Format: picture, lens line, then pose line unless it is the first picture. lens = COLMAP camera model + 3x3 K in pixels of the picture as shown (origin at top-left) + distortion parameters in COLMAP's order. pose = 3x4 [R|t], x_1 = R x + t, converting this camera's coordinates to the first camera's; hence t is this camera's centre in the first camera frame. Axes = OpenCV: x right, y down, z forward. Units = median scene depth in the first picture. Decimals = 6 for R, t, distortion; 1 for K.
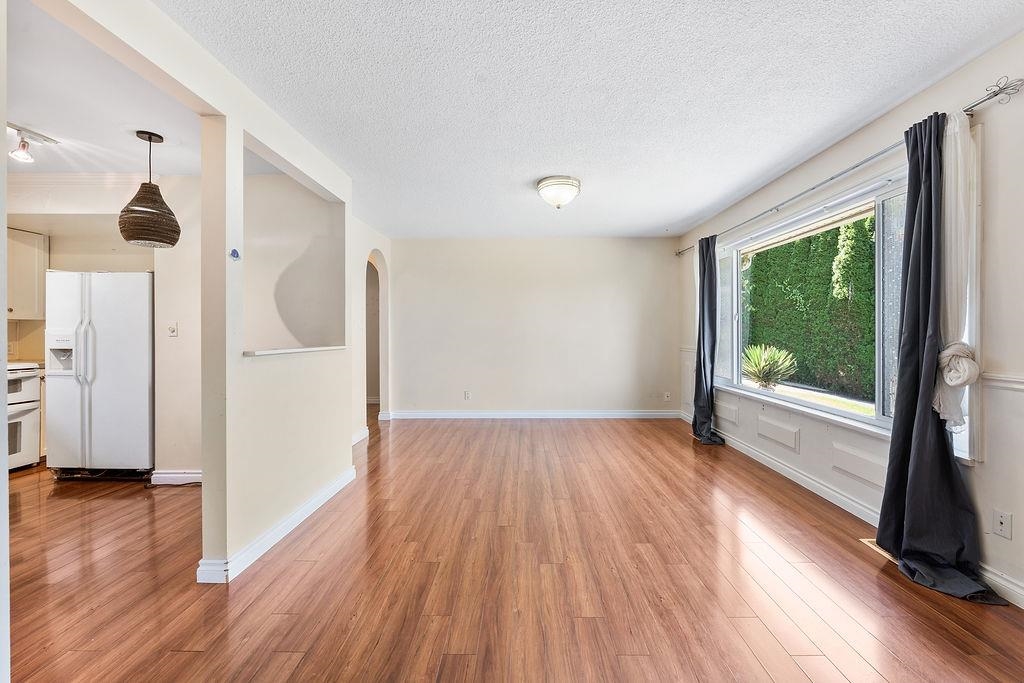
lens RADIAL K [[416.2, 0, 516.8], [0, 416.2, 331.9], [0, 0, 1]] dist [-0.003138, -0.000294]
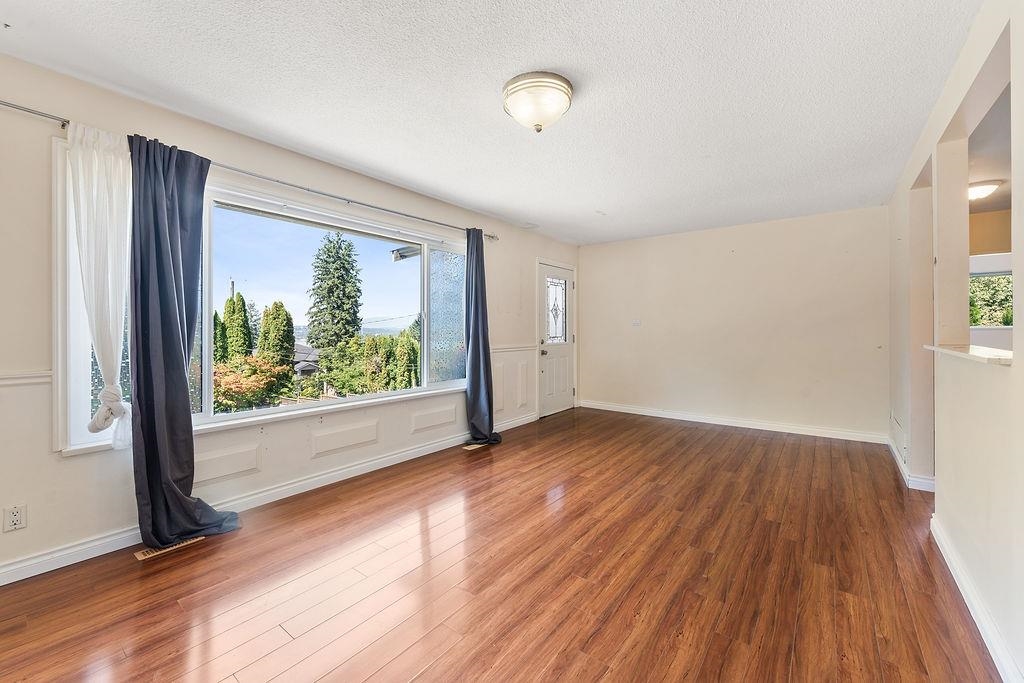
lens RADIAL K [[416.2, 0, 509.7], [0, 416.2, 335.2], [0, 0, 1]] dist [-0.003138, -0.000294]
pose [[-0.801697, -0.004244, 0.597716, -0.313895], [0.002988, 0.999934, 0.011107, -0.000485], [-0.597724, 0.010691, -0.801631, 2.043826]]
